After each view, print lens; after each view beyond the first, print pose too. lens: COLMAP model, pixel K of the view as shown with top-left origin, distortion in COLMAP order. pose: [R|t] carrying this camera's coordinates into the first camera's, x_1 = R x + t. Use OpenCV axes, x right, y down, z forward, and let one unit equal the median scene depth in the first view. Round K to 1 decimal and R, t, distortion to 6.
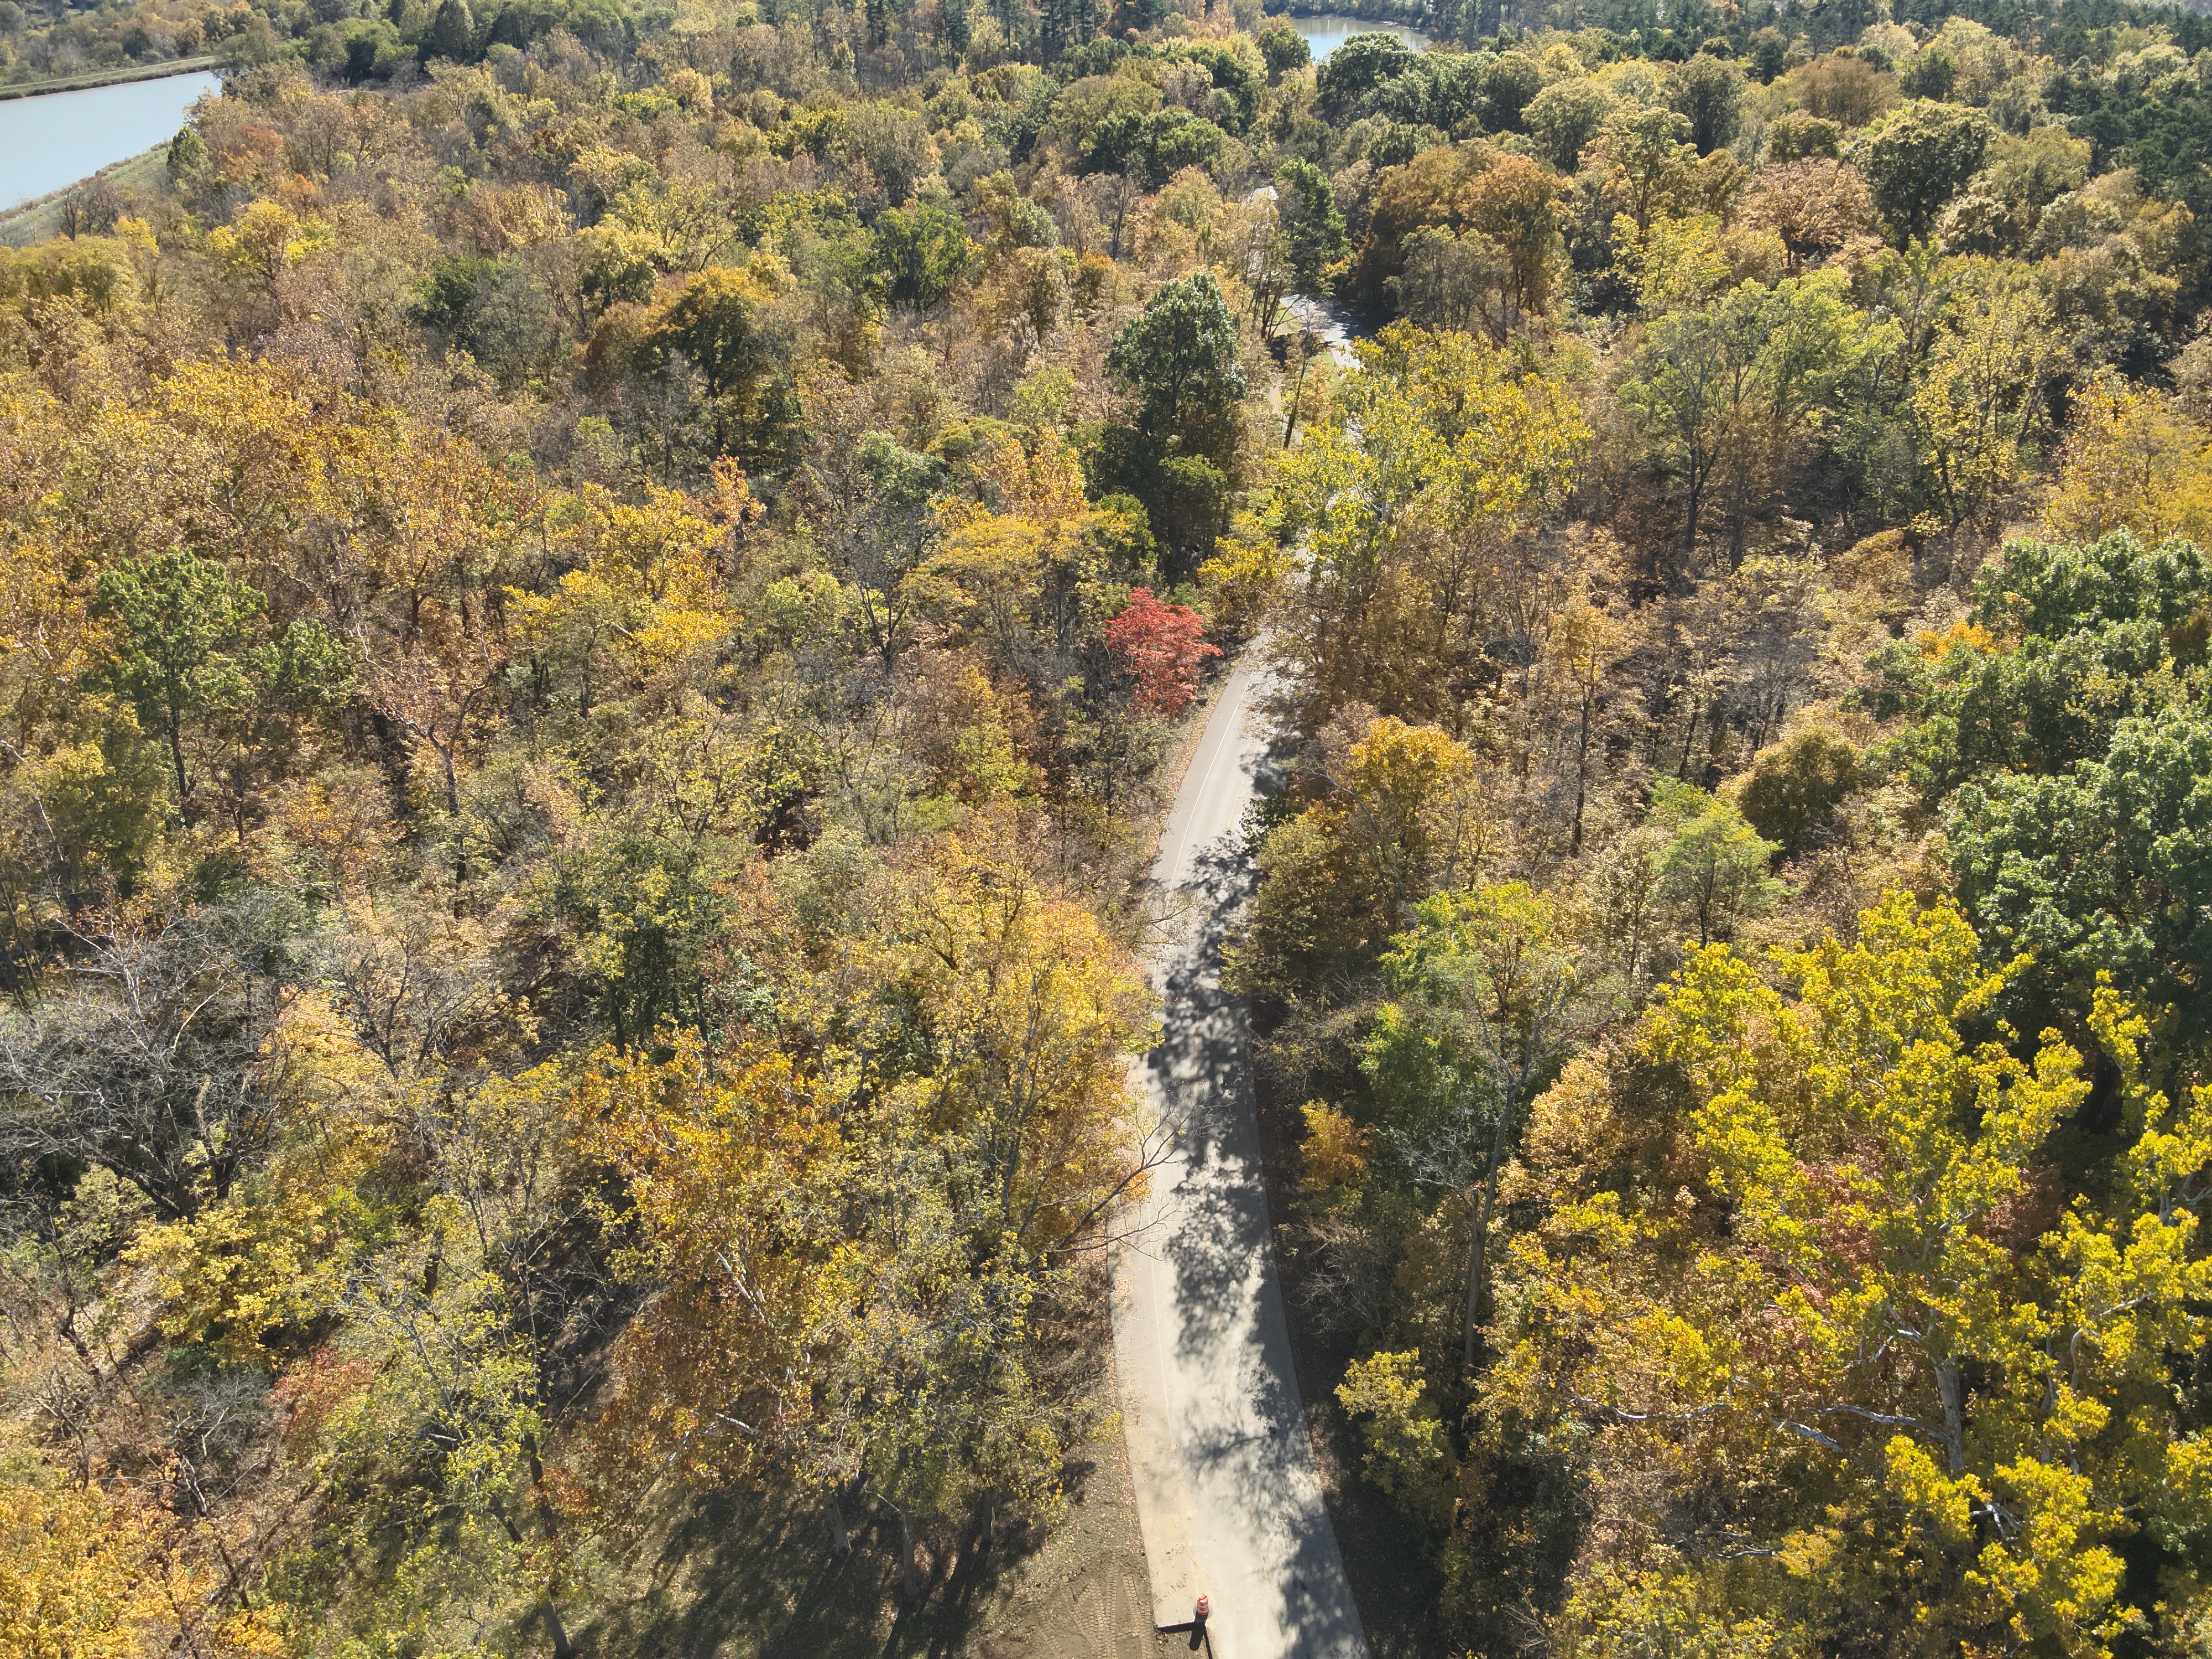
lens RADIAL K [[1592.7, 0, 1106.0], [0, 1592.7, 829.5], [0, 0, 1]] dist [0.122685, -0.224967]
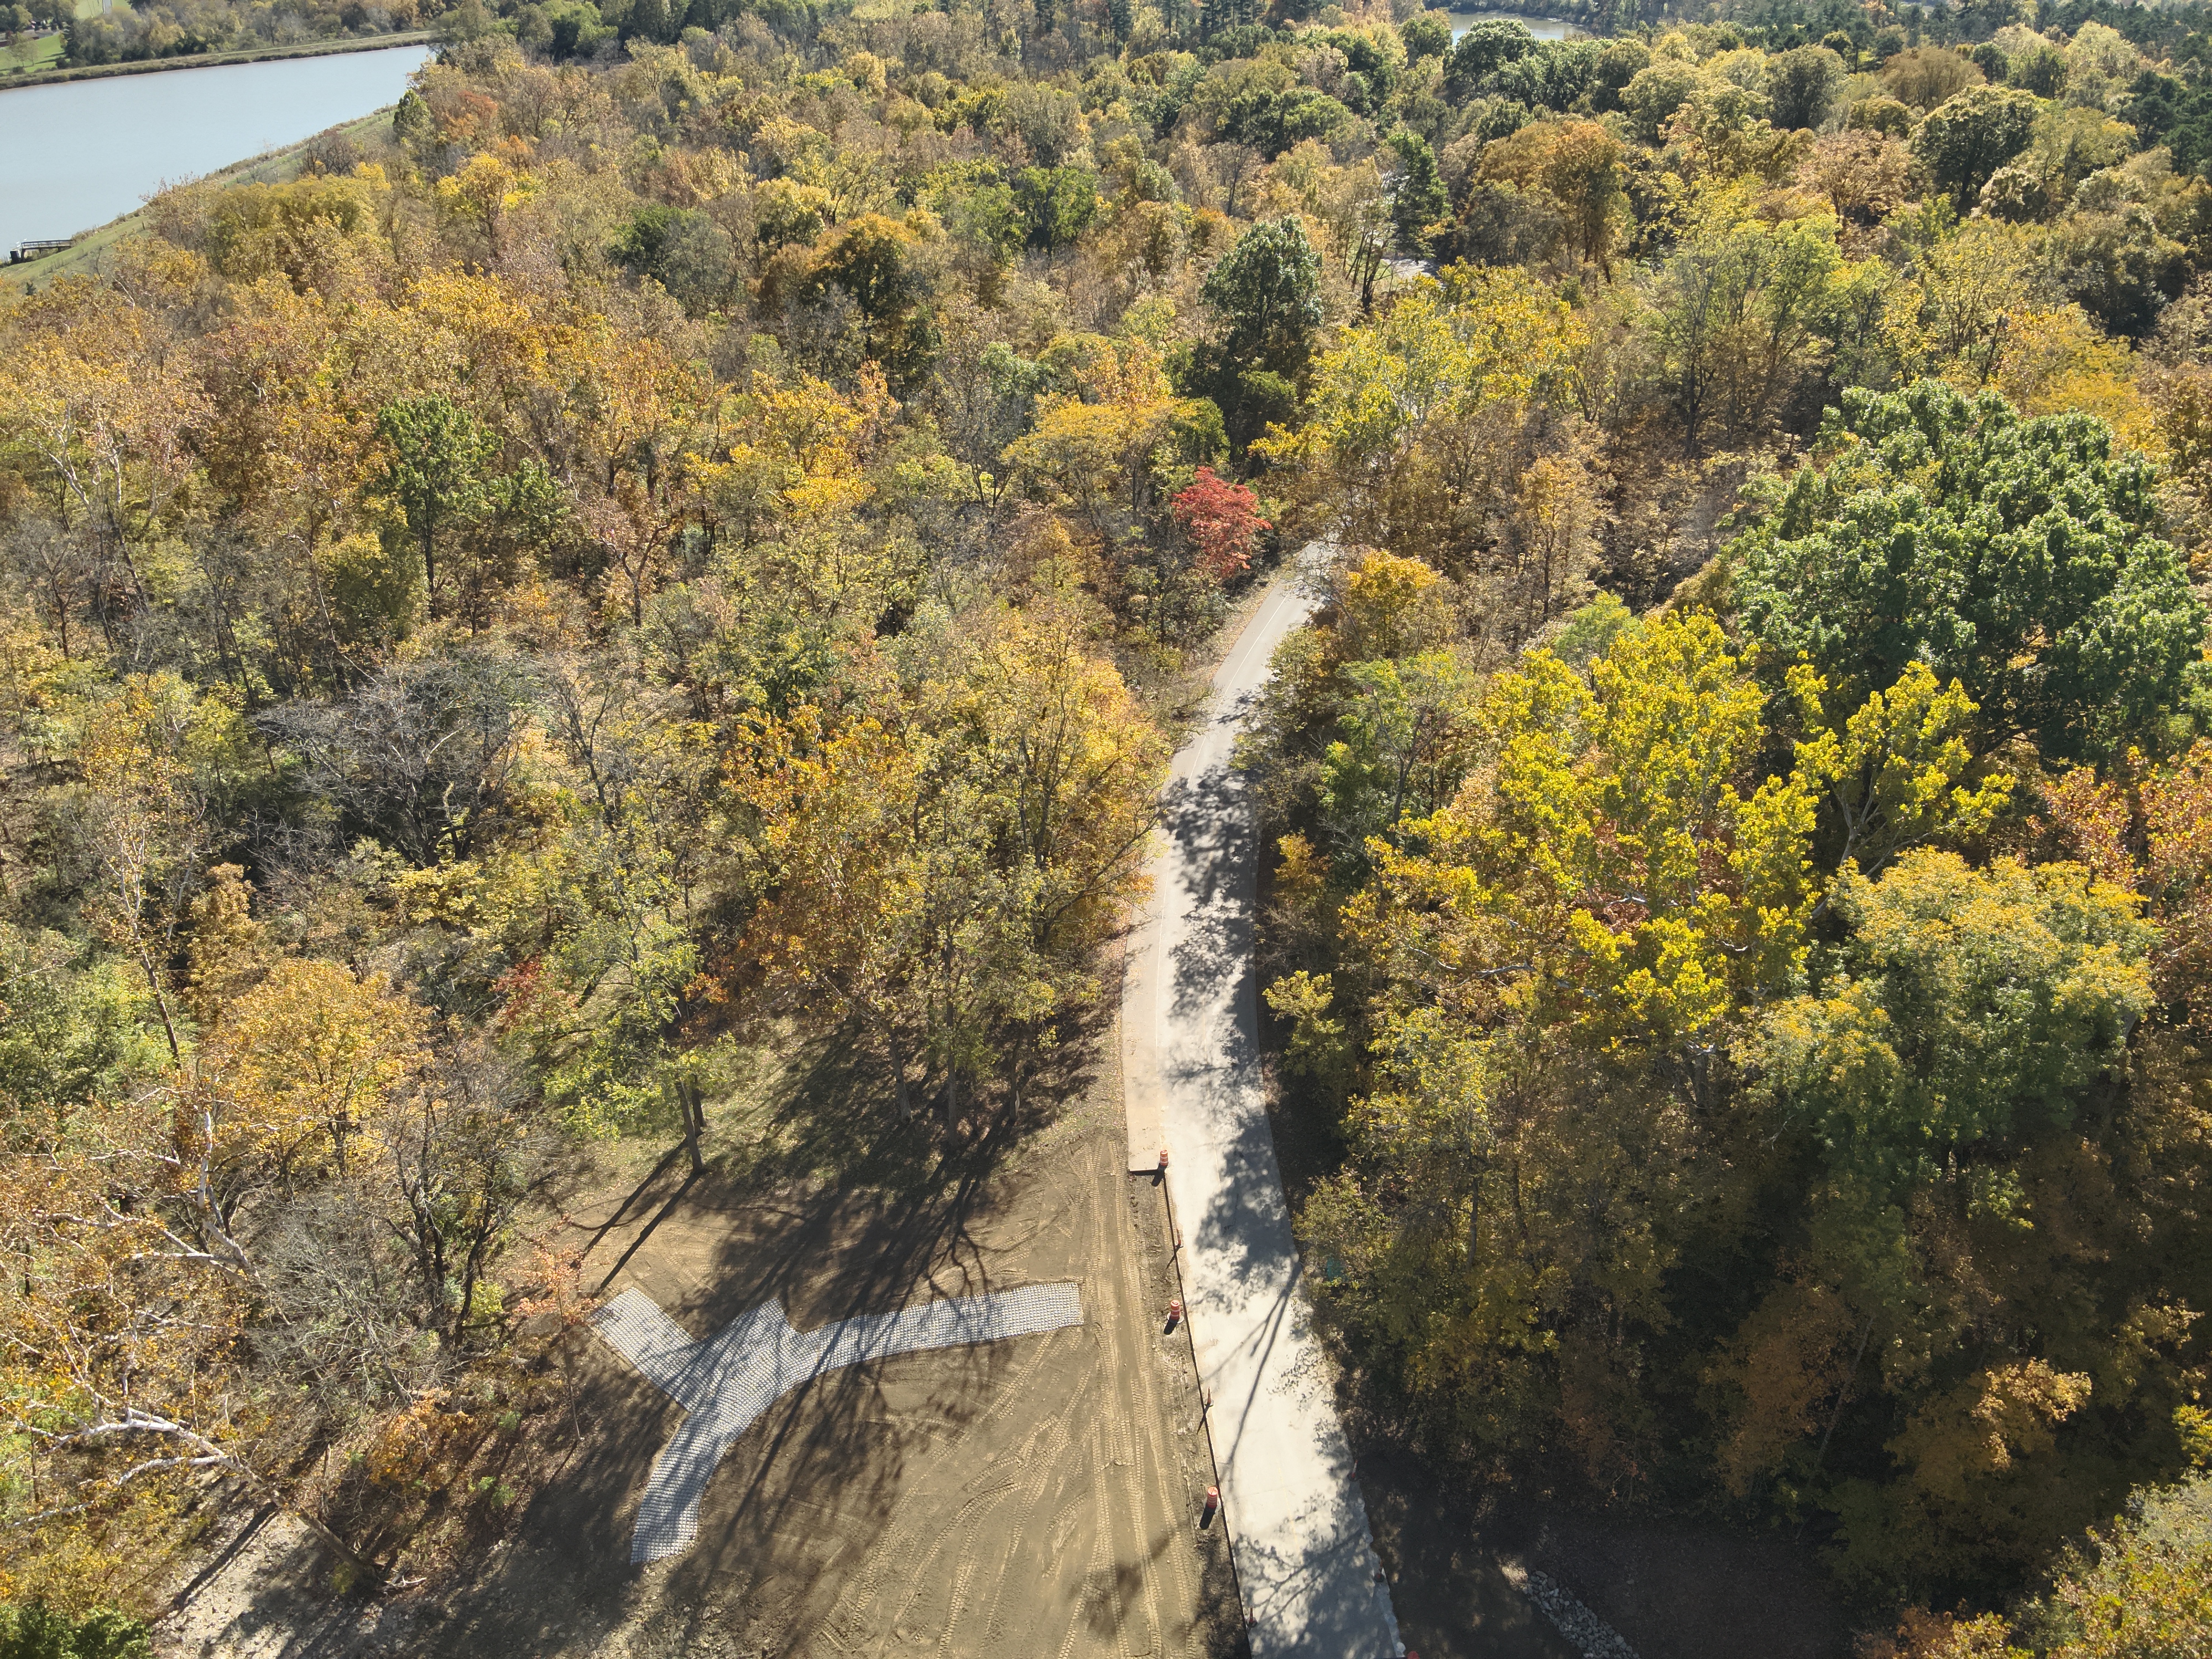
lens RADIAL K [[1709.3, 0, 1125.6], [0, 1709.3, 896.4], [0, 0, 1]] dist [0.144950, -0.277446]
pose [[0.994883, 0.052116, -0.086558, 0.067850], [-0.052281, 0.998632, 0.000364, 0.126159], [0.086458, 0.004163, 0.996247, -0.209044]]
